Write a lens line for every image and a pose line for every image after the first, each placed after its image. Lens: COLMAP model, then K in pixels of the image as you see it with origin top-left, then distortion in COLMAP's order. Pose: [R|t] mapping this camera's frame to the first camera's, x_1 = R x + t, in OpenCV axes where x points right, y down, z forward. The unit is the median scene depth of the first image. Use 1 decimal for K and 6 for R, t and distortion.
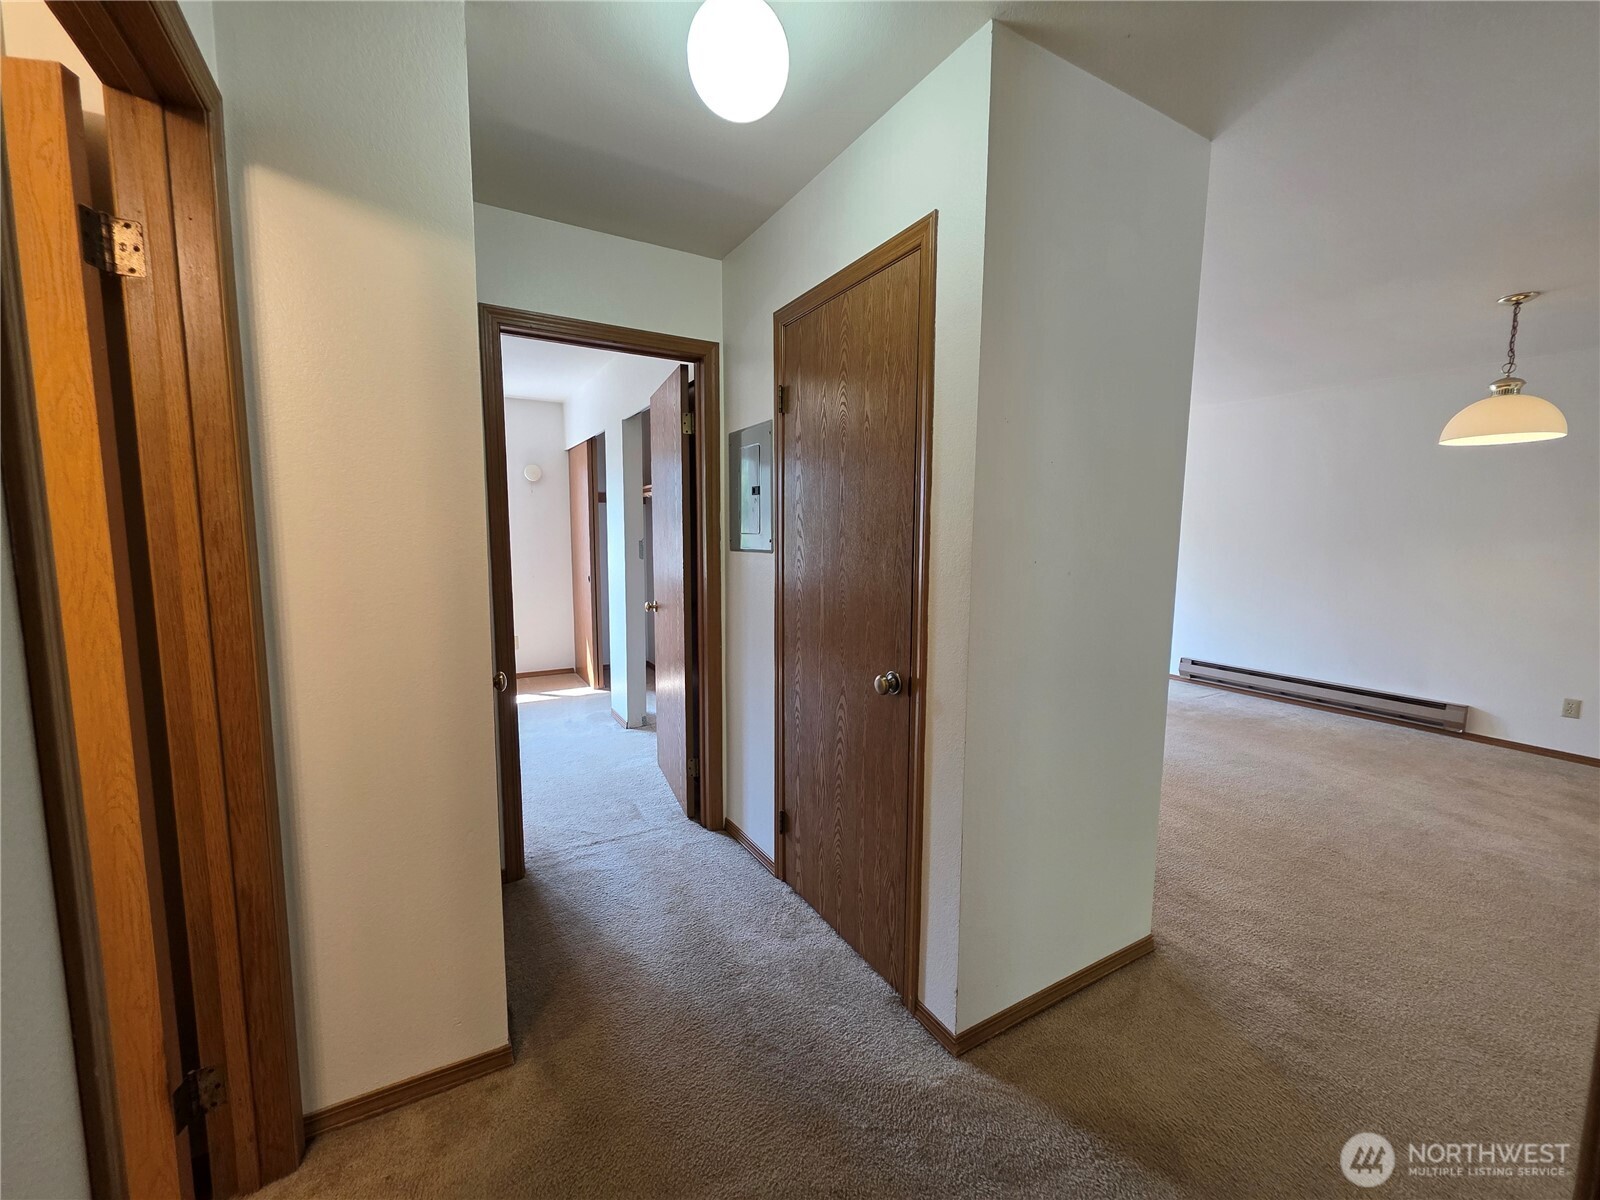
lens RADIAL K [[638.9, 0, 802.2], [0, 638.9, 608.5], [0, 0, 1]] dist [-0.000392, -0.000035]
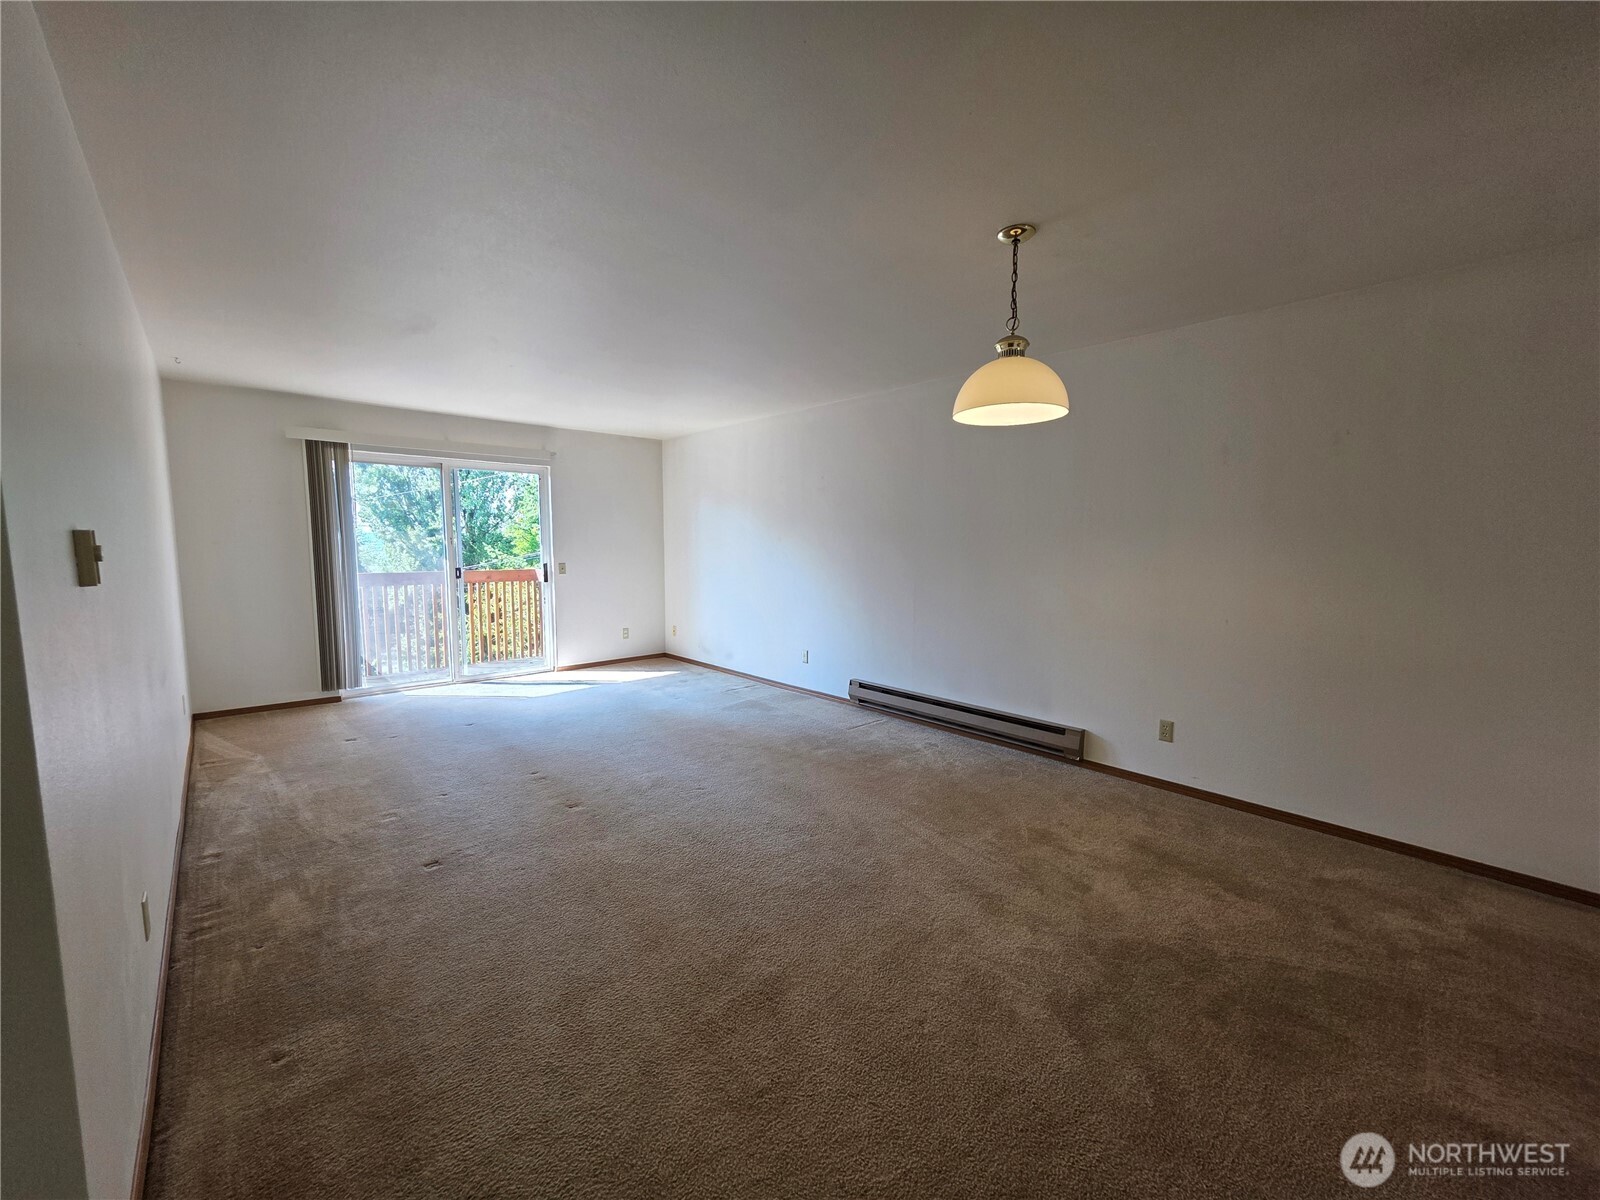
lens RADIAL K [[642.2, 0, 806.0], [0, 642.2, 606.5], [0, 0, 1]] dist [-0.001837, -0.000354]
pose [[0.976470, -0.022738, 0.214449, 0.571150], [0.026485, 0.999542, -0.014615, -0.020738], [-0.214019, 0.019951, 0.976626, 0.244768]]
